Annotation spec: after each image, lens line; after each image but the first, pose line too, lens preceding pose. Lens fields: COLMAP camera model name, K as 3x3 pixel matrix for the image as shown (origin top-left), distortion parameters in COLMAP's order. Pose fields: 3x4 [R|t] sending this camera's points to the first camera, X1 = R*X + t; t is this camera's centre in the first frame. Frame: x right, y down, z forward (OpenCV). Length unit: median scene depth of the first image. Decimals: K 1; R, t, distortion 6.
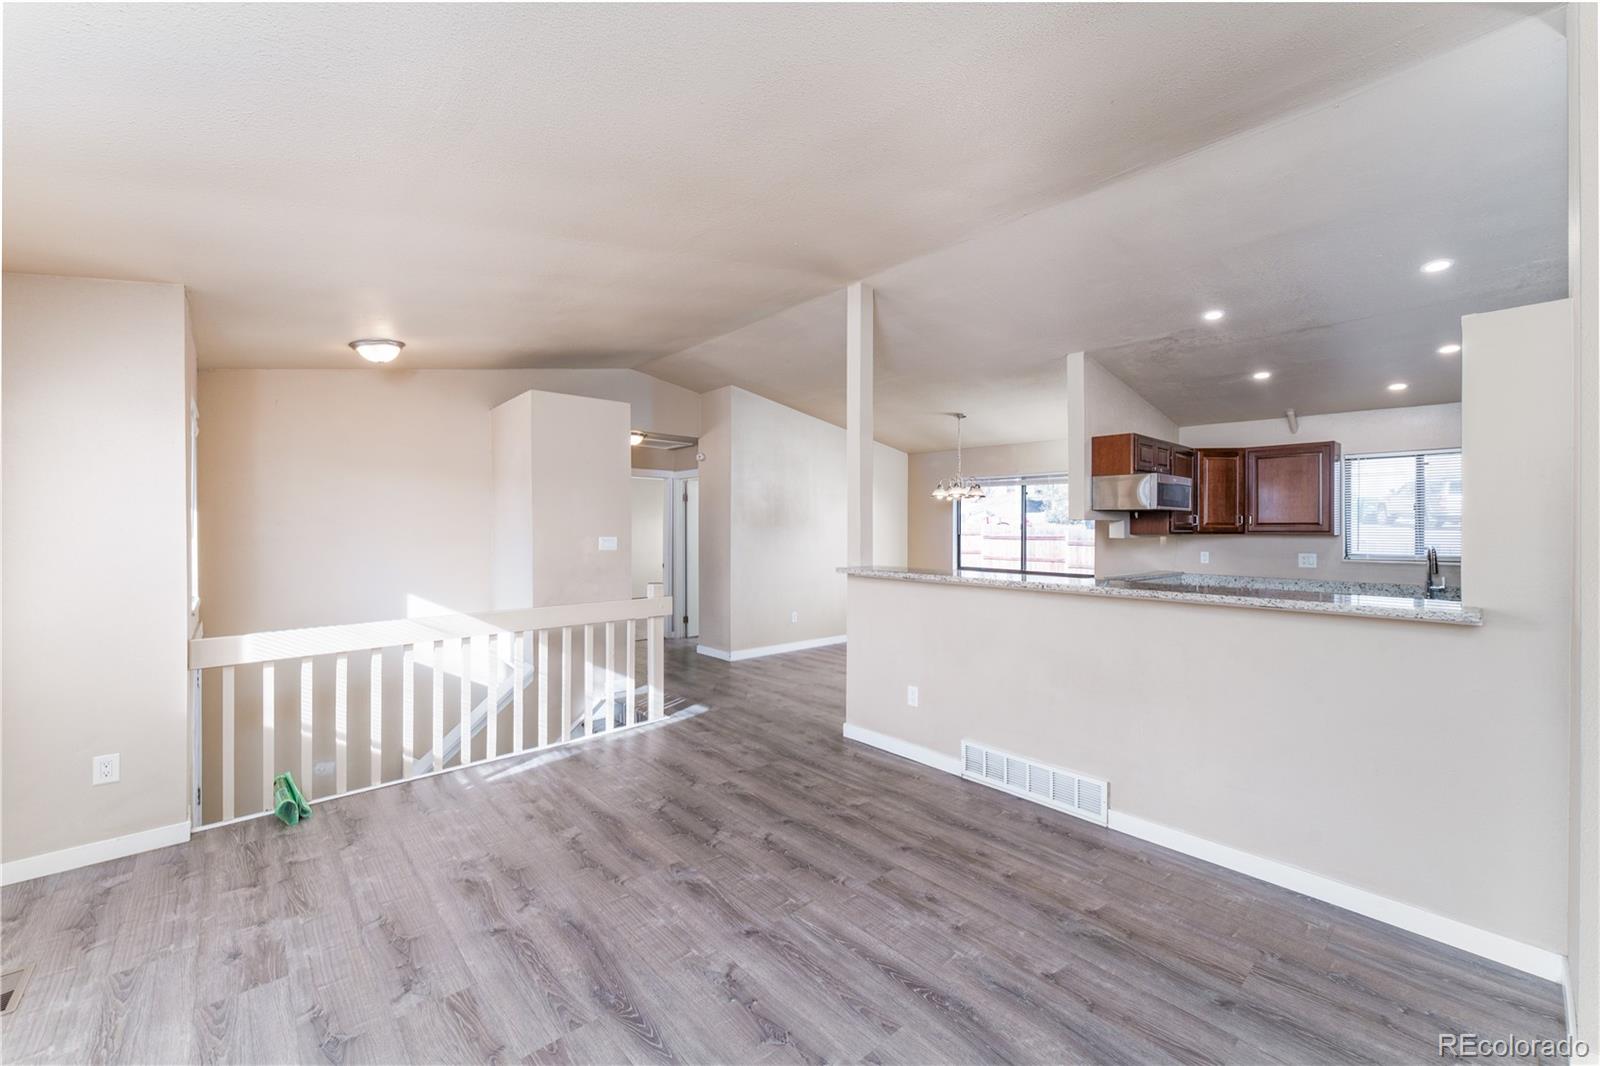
lens RADIAL K [[640.5, 0, 800.0], [0, 640.5, 533.0], [0, 0, 1]] dist [-0.000678, -0.000108]
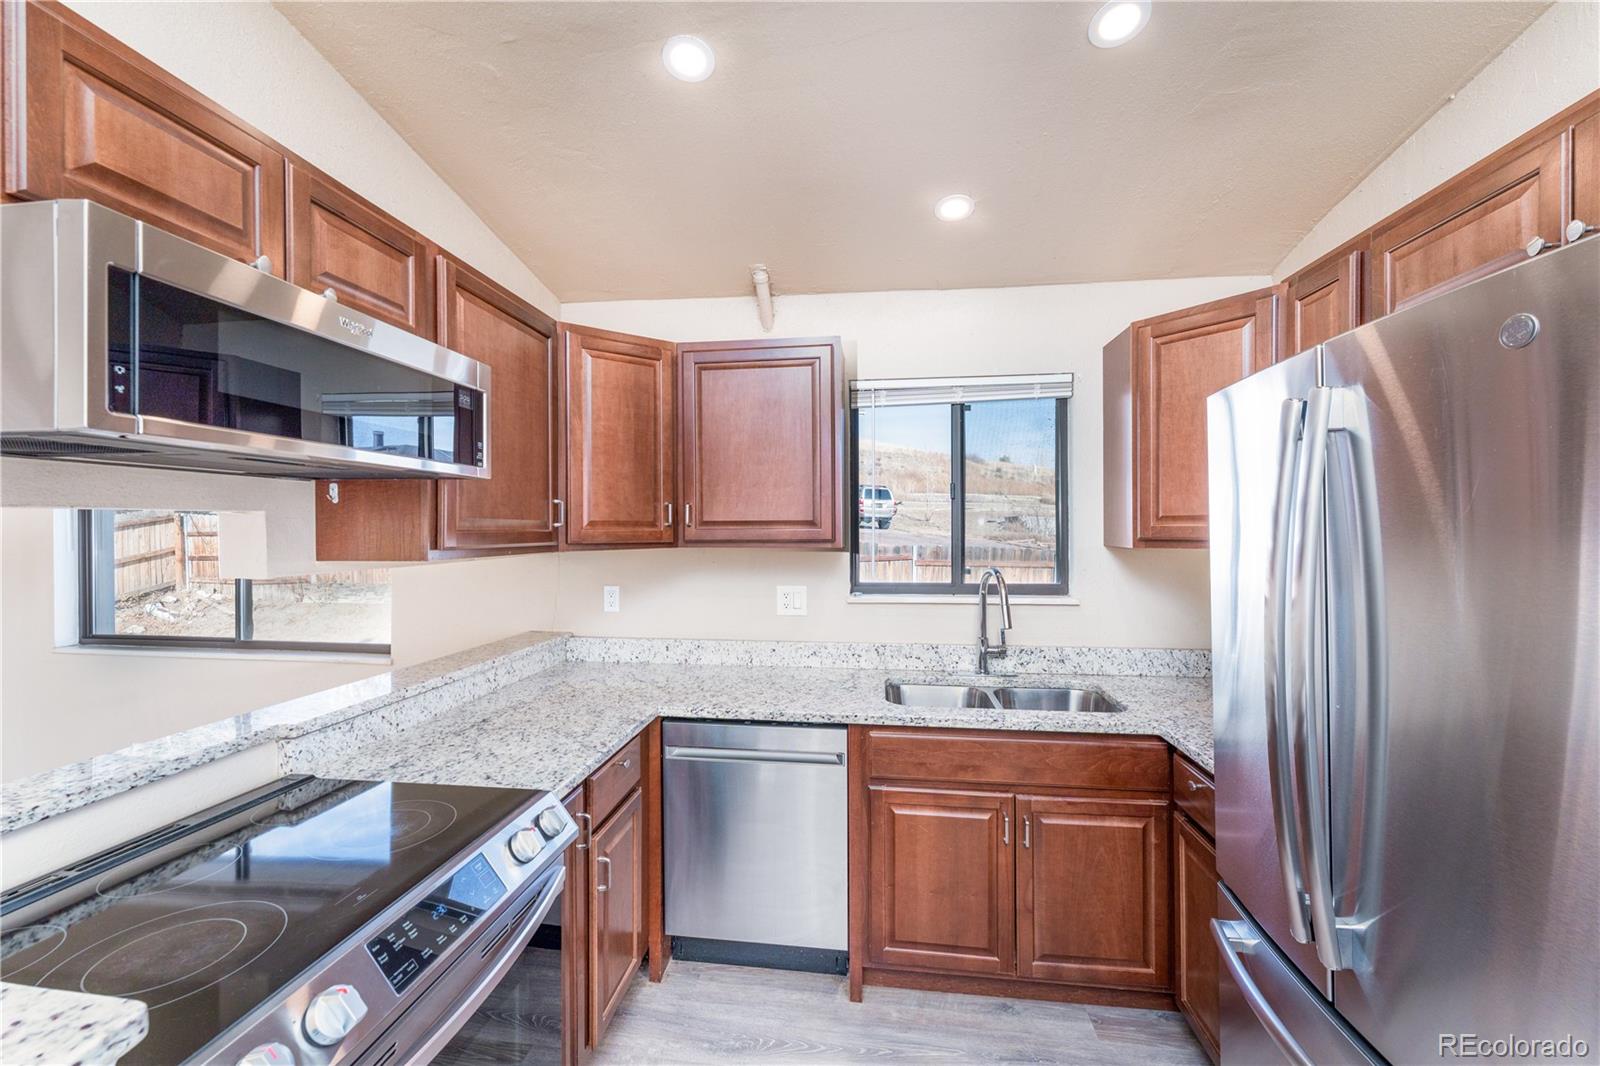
lens RADIAL K [[640.5, 0, 800.0], [0, 640.5, 533.0], [0, 0, 1]] dist [-0.000678, -0.000108]
pose [[0.756464, -0.002558, 0.654030, 0.483039], [0.009183, 0.999935, -0.006710, -0.004306], [-0.653971, 0.011082, 0.756439, 0.632287]]
